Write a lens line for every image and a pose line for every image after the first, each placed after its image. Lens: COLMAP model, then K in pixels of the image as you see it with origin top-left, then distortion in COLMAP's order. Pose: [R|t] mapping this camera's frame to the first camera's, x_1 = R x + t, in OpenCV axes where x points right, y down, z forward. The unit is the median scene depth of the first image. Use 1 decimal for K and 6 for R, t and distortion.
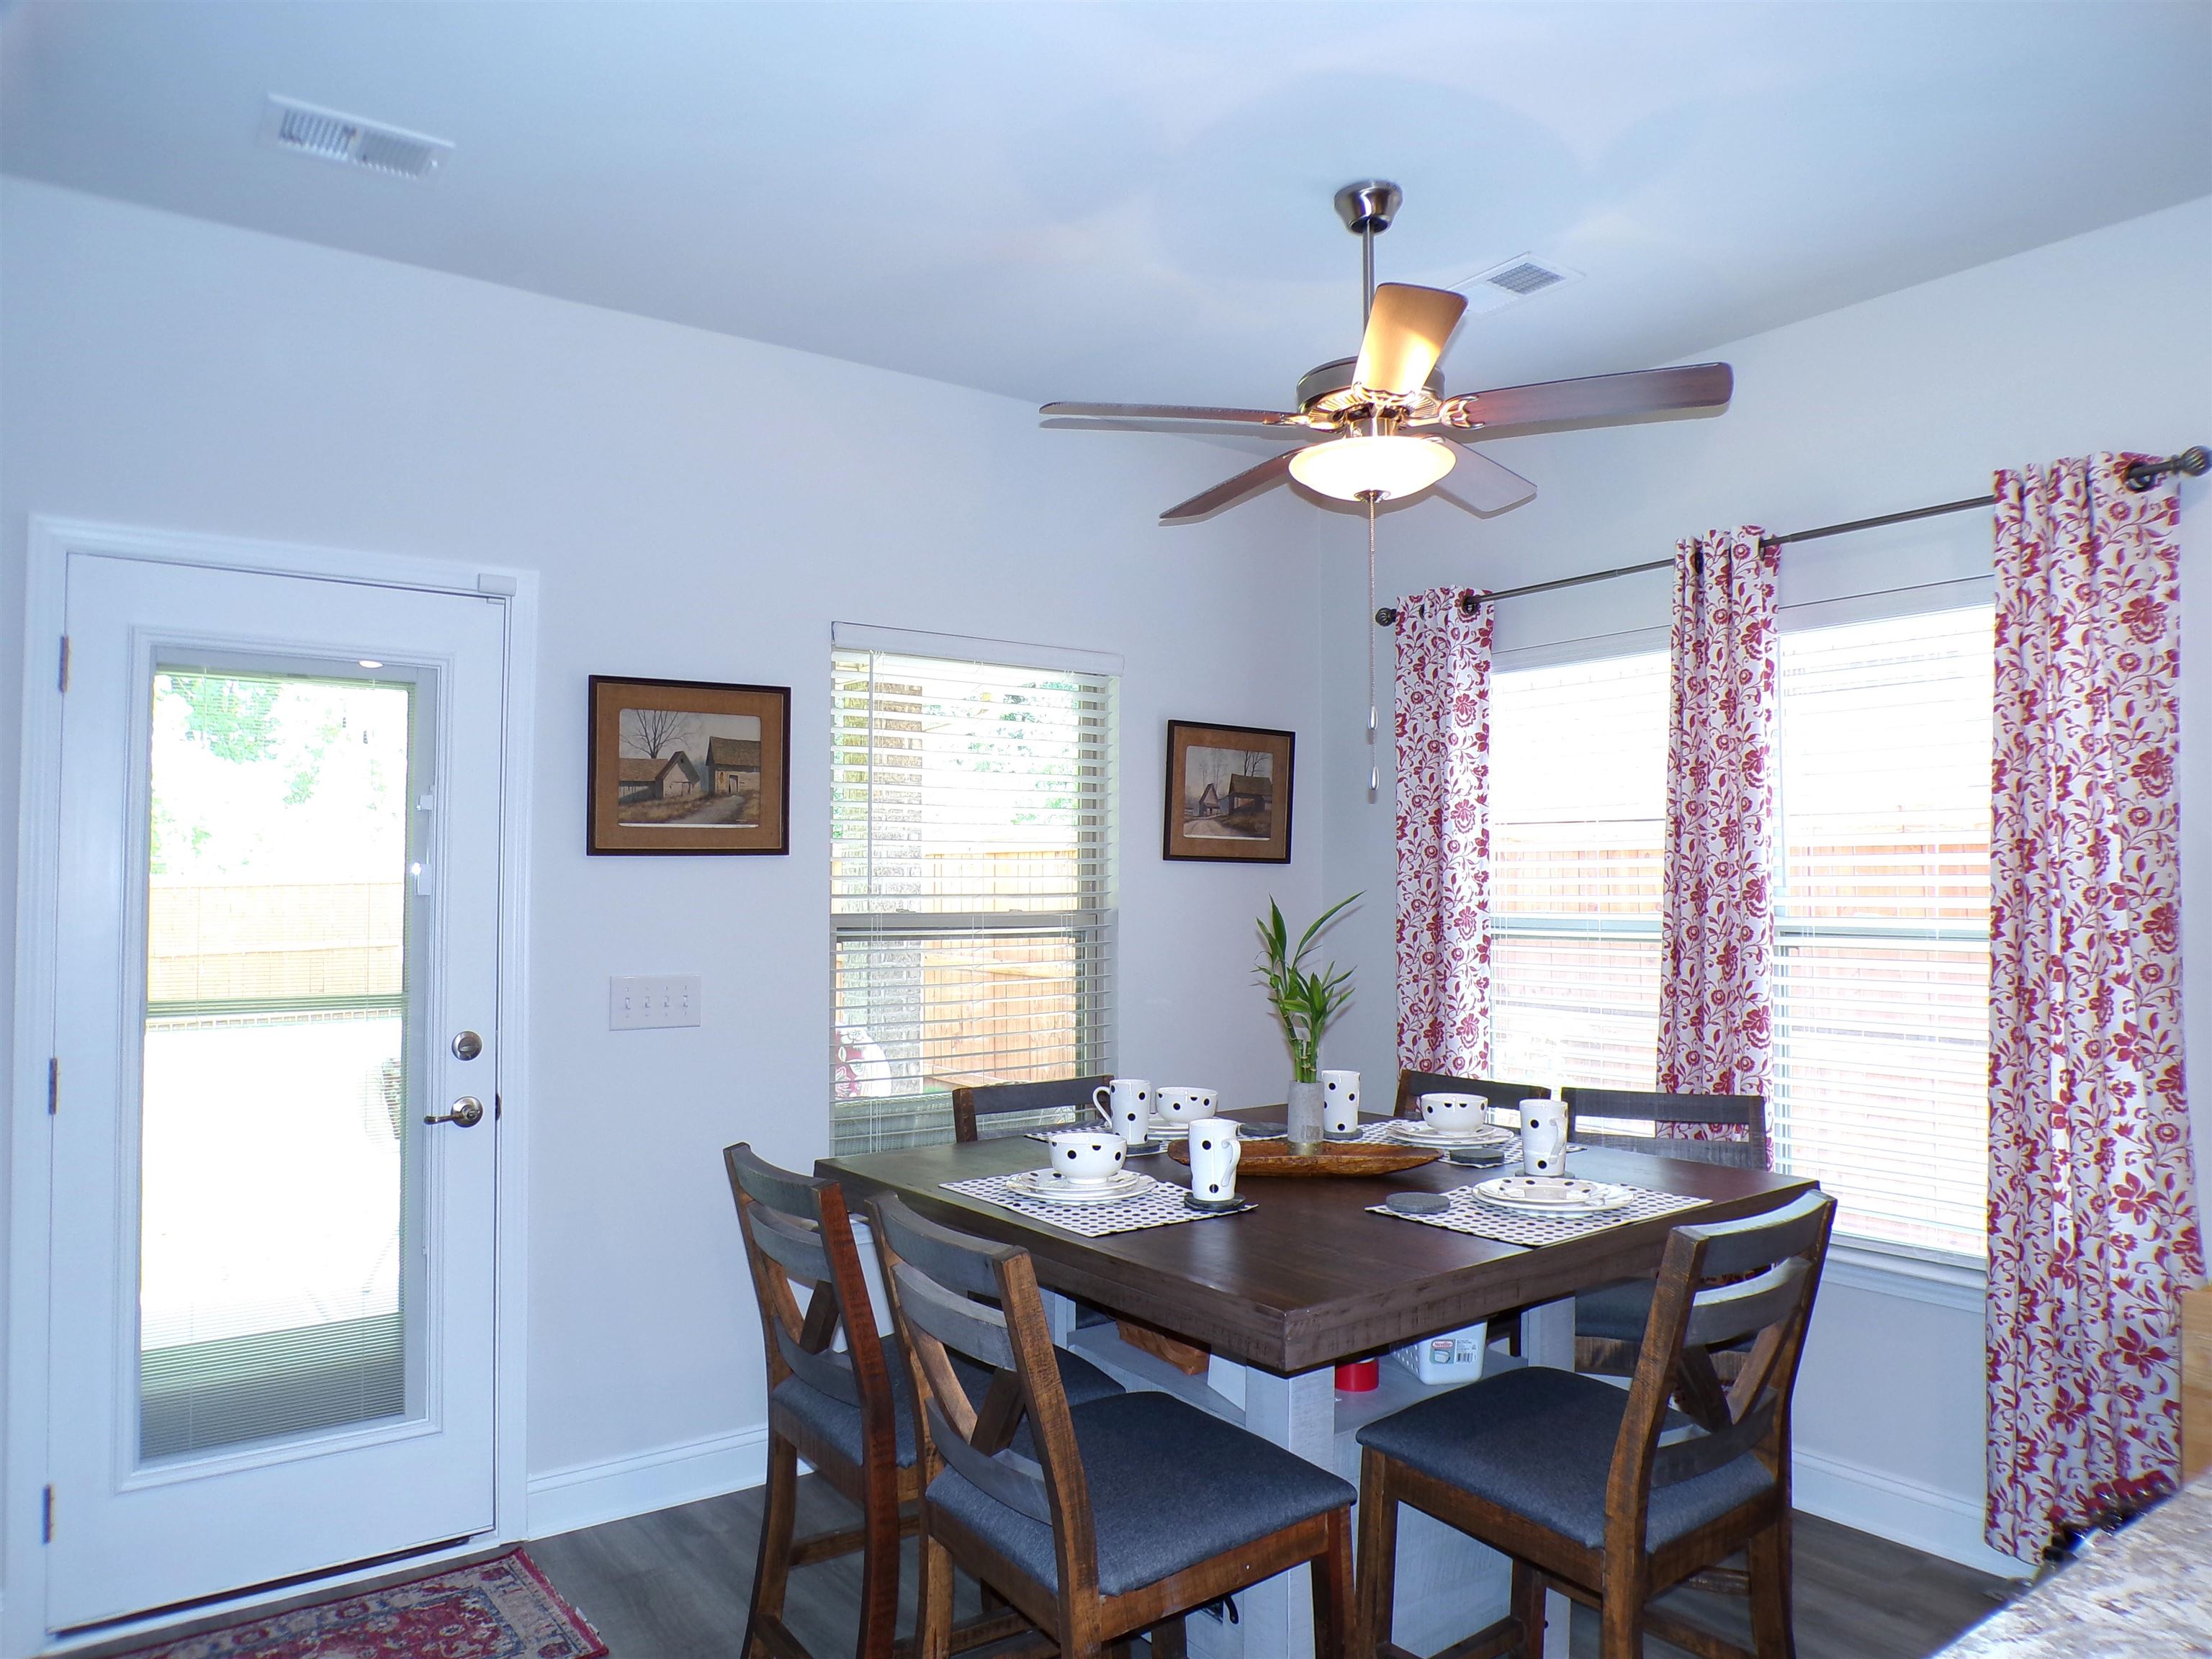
lens RADIAL K [[1497.1, 0, 1106.0], [0, 1497.1, 829.5], [0, 0, 1]] dist [-0.023105, -0.002408]
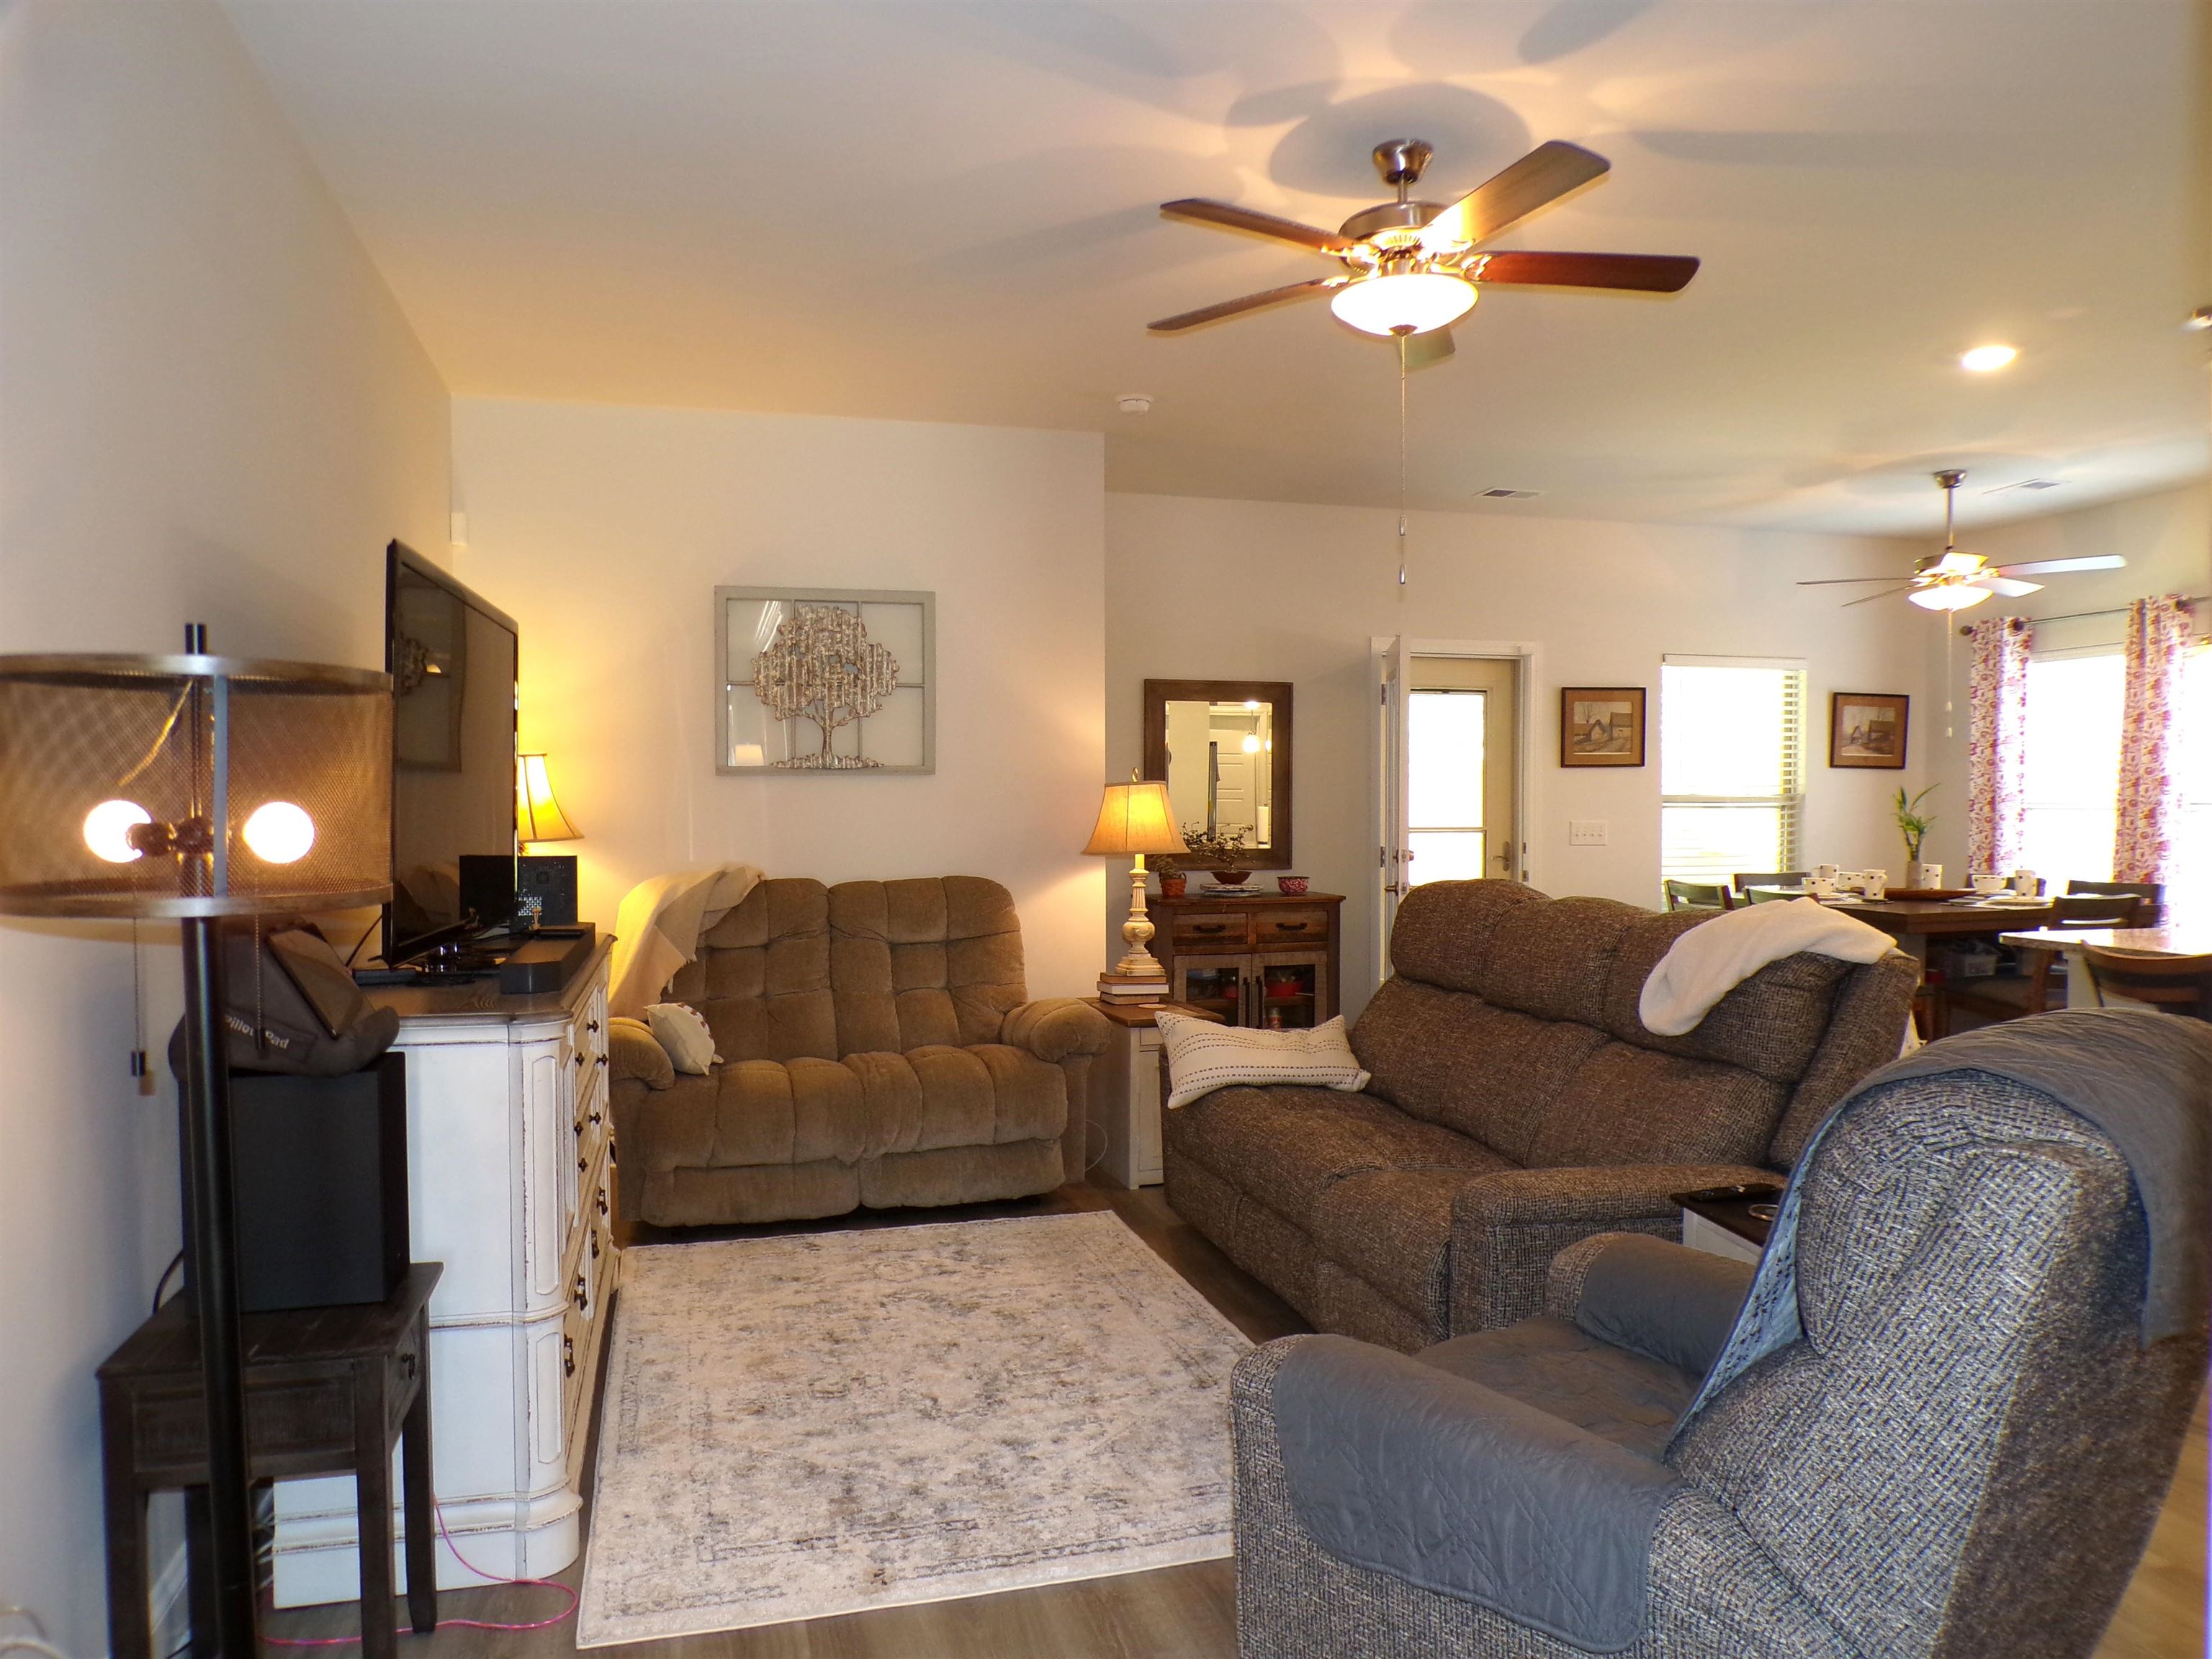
lens RADIAL K [[1497.1, 0, 1106.0], [0, 1497.1, 829.5], [0, 0, 1]] dist [-0.023105, -0.002408]
pose [[0.935133, 0.007326, -0.354220, -0.173408], [0.013831, 0.998269, 0.057159, -0.024946], [0.354026, -0.058350, 0.933414, -1.244994]]
